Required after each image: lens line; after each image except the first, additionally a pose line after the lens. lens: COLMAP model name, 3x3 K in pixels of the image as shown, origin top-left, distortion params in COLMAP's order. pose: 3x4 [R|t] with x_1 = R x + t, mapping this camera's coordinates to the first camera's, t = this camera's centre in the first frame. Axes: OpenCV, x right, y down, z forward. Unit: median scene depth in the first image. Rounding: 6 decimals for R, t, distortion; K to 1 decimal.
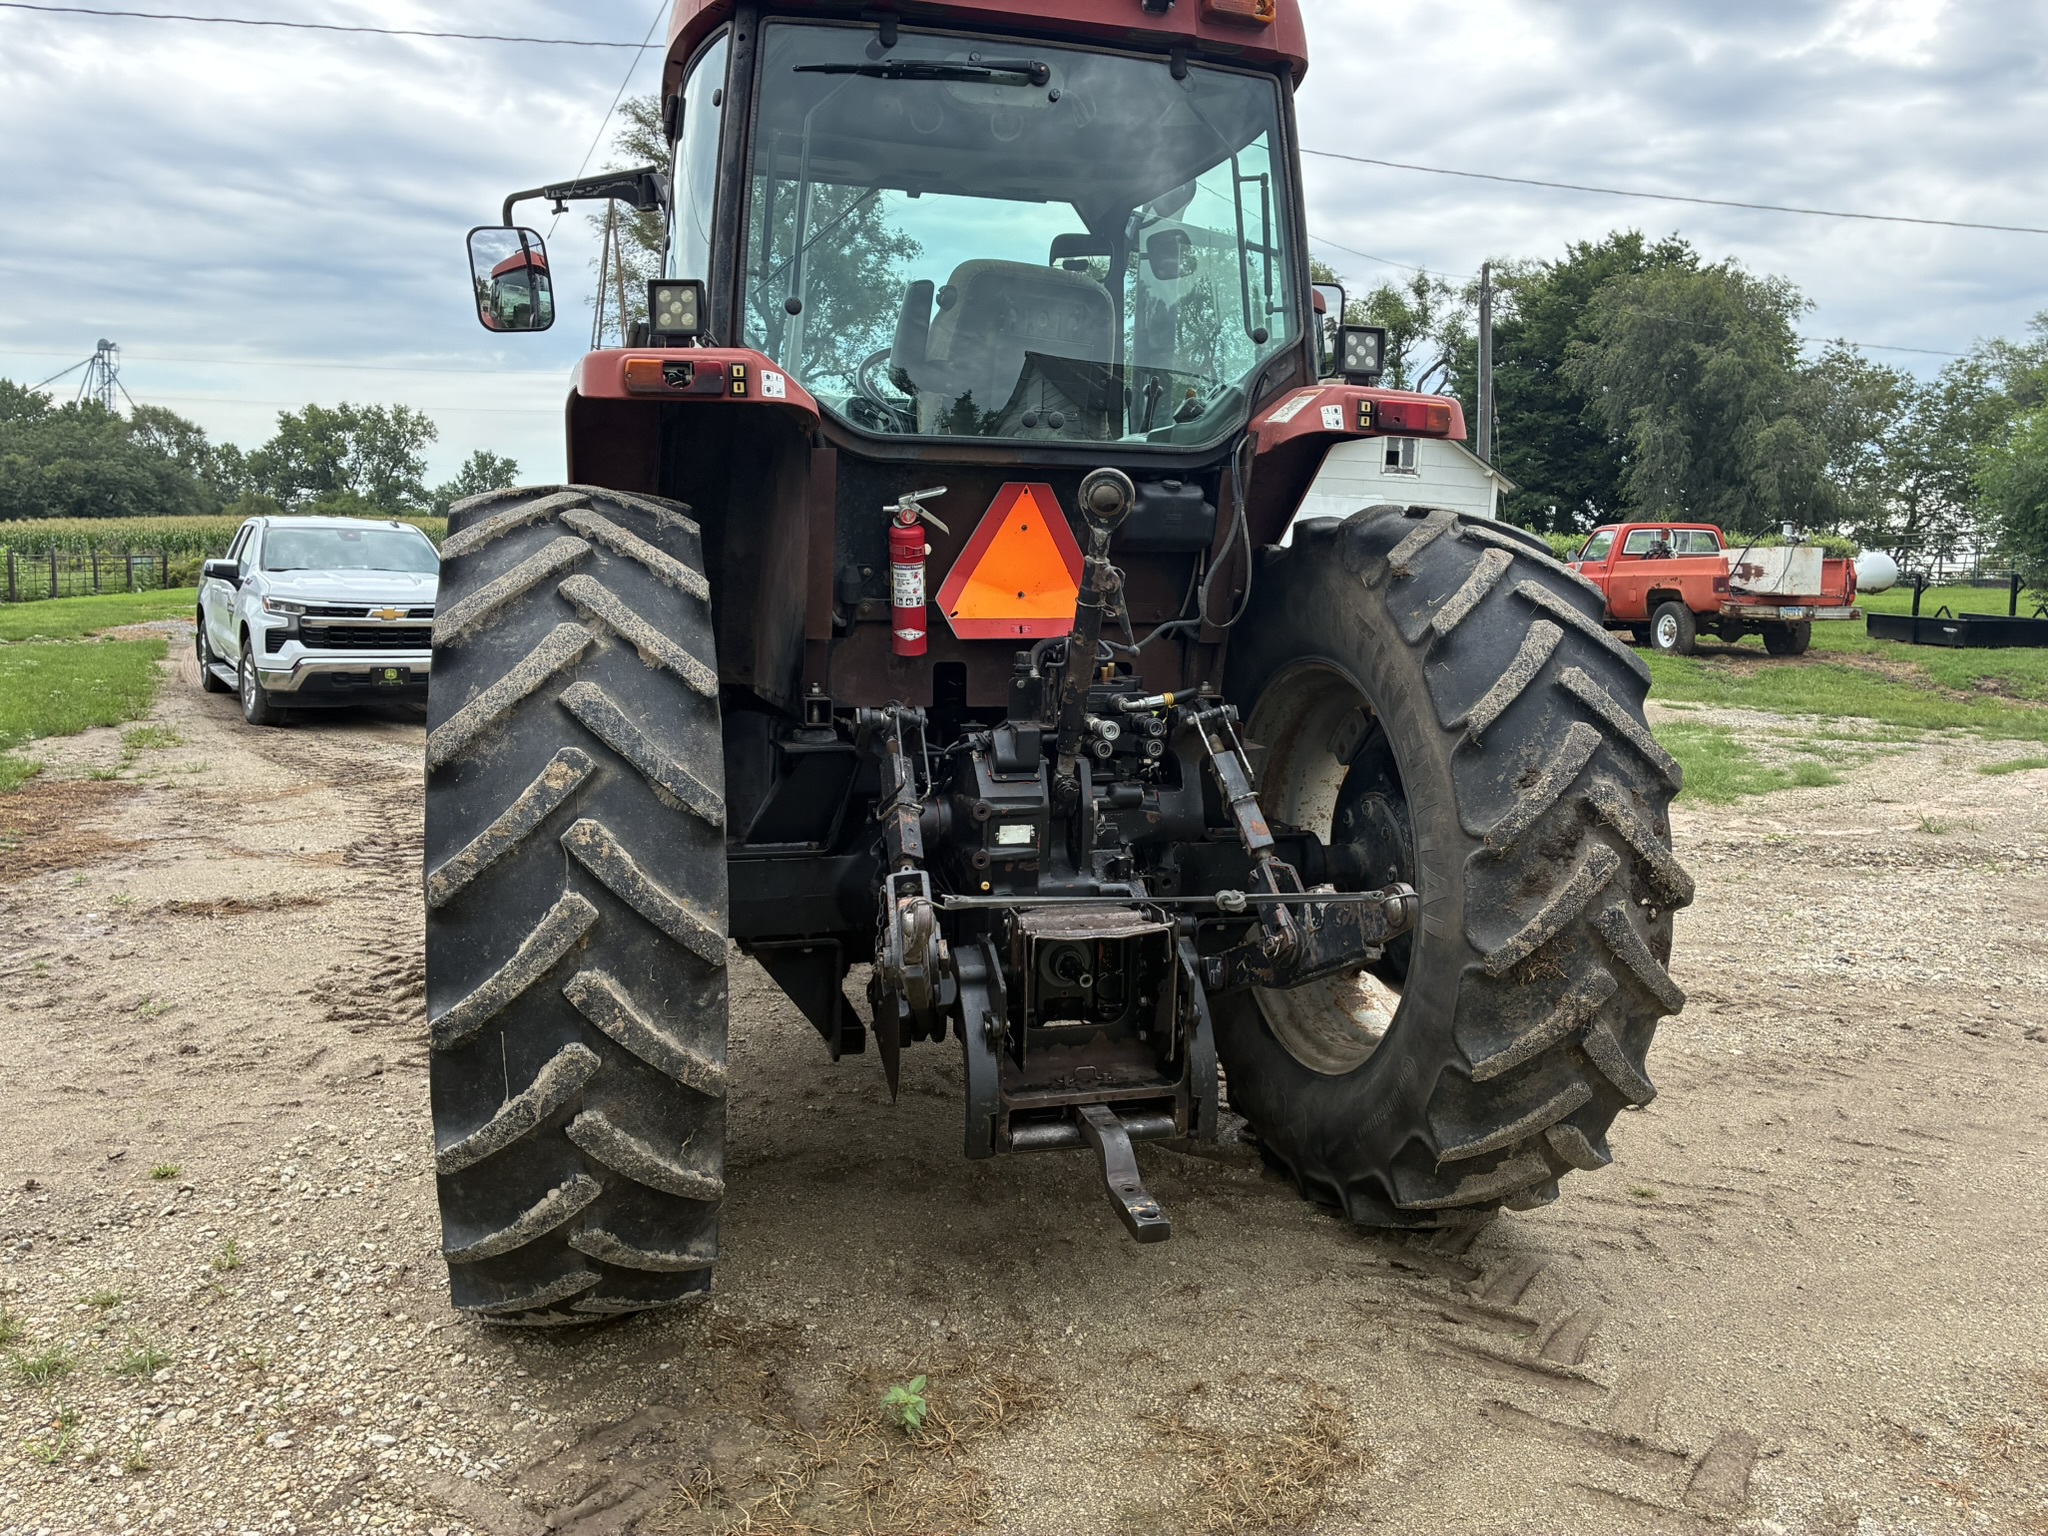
lens RADIAL K [[1552.2, 0, 1024.0], [0, 1552.2, 768.0], [0, 0, 1]] dist [0.063446, -0.077800]
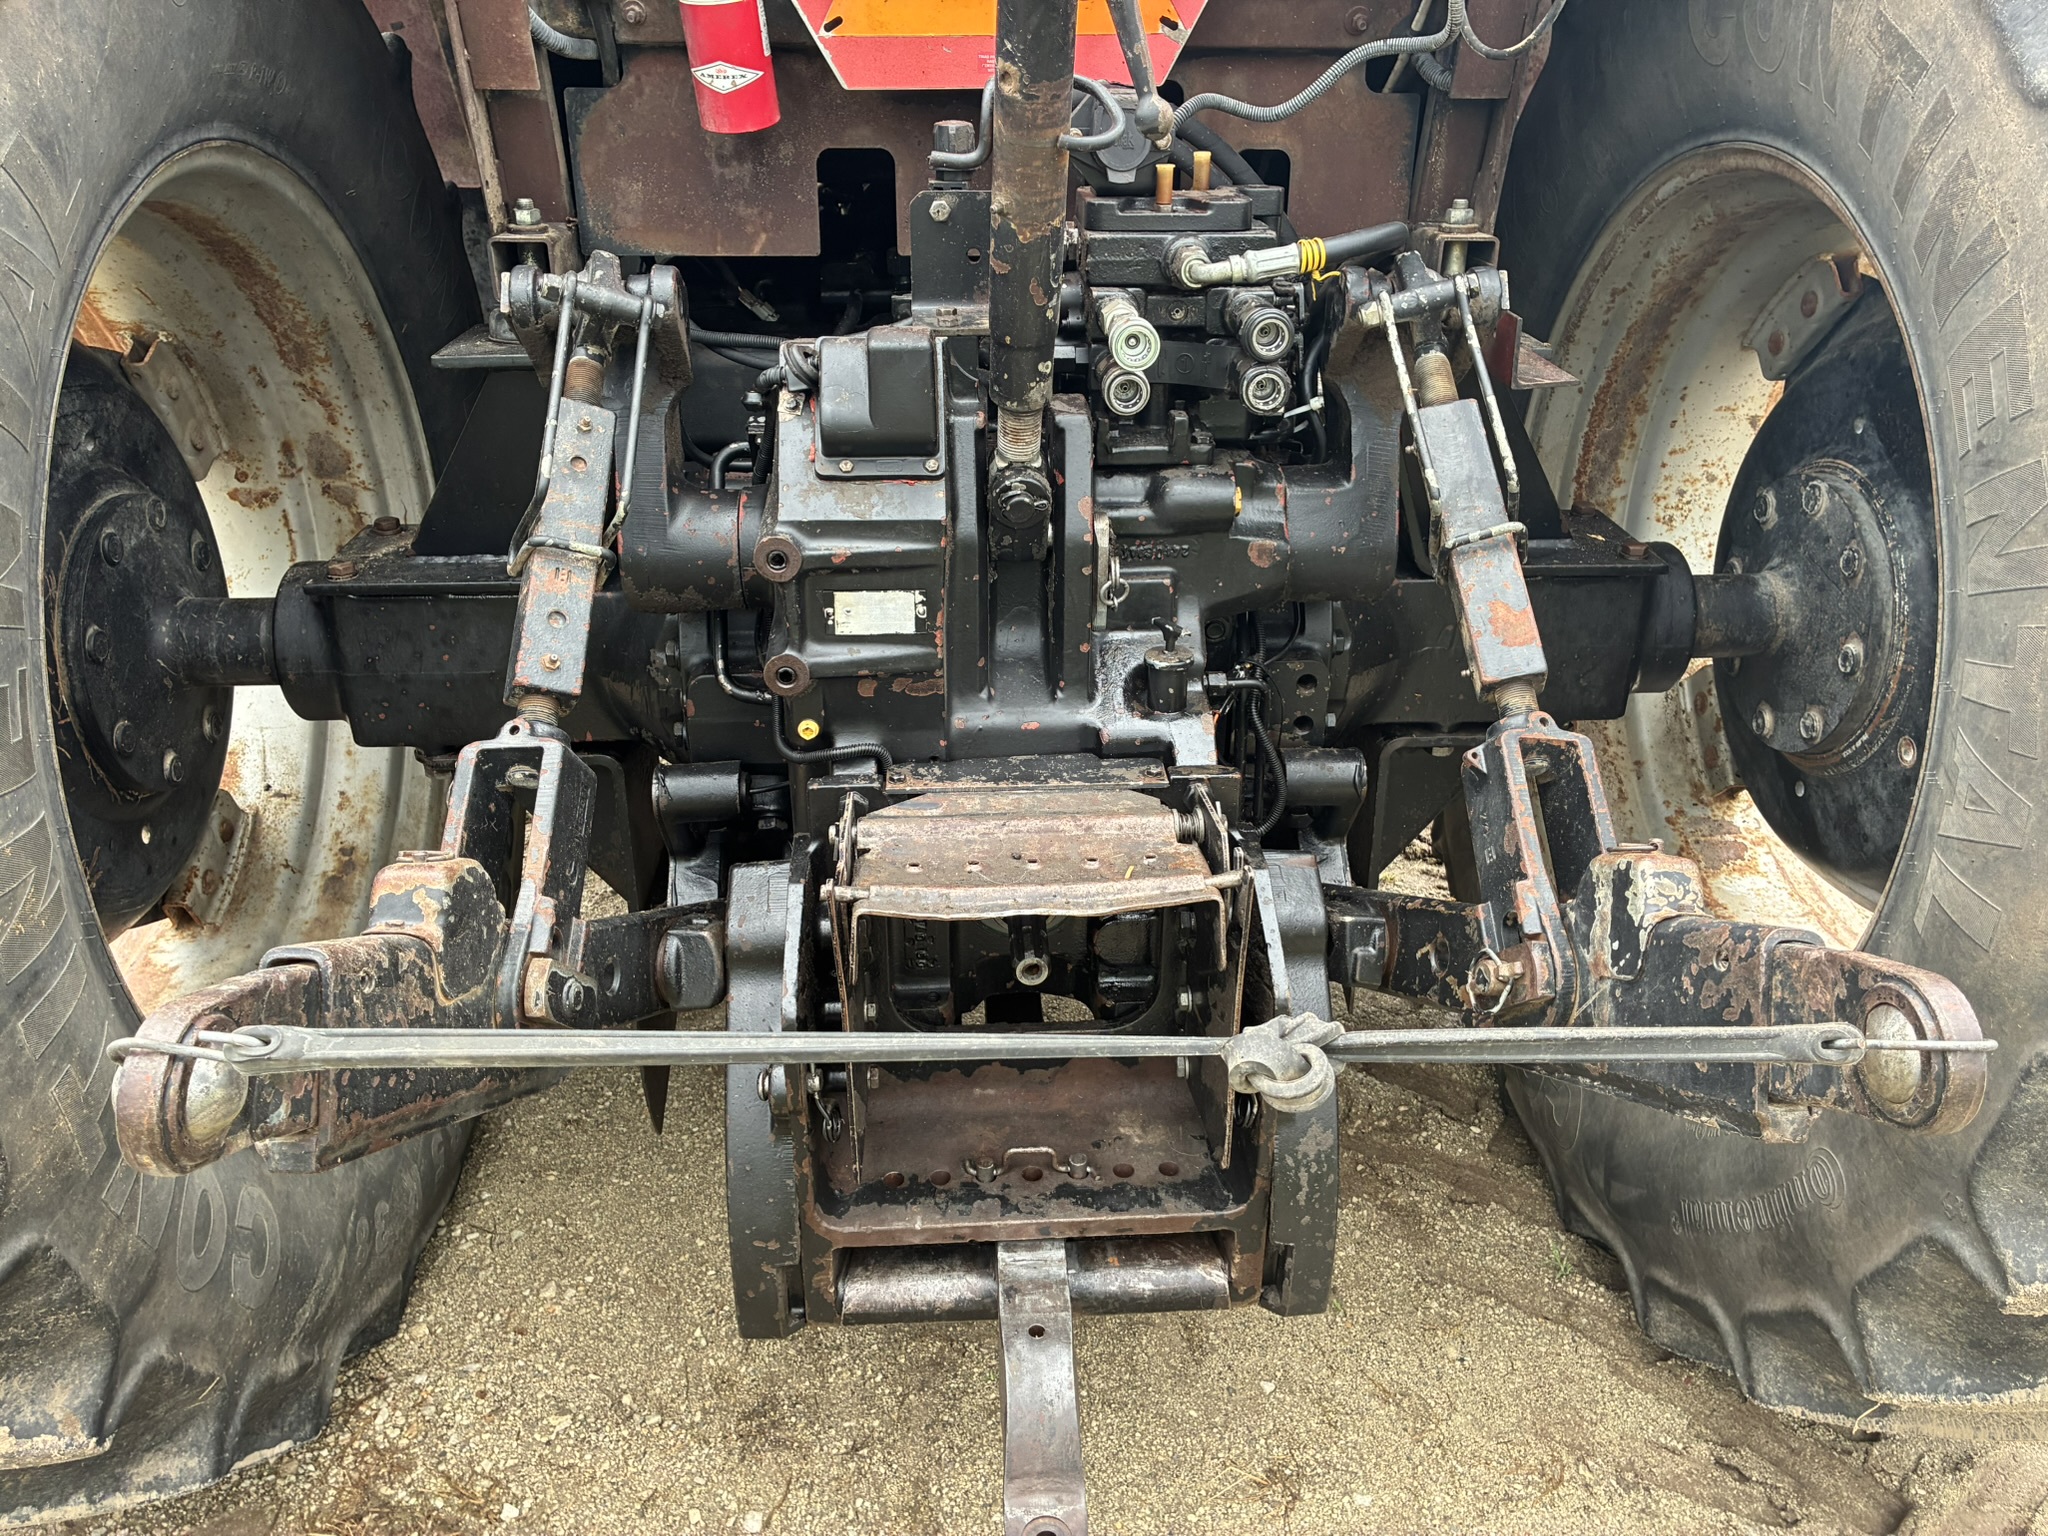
lens RADIAL K [[1552.2, 0, 1024.0], [0, 1552.2, 768.0], [0, 0, 1]] dist [0.063446, -0.077800]
pose [[0.976101, 0.081468, -0.201470, 0.112854], [-0.016363, 0.951994, 0.305679, -0.041477], [0.216701, -0.295077, 0.930575, 0.599455]]
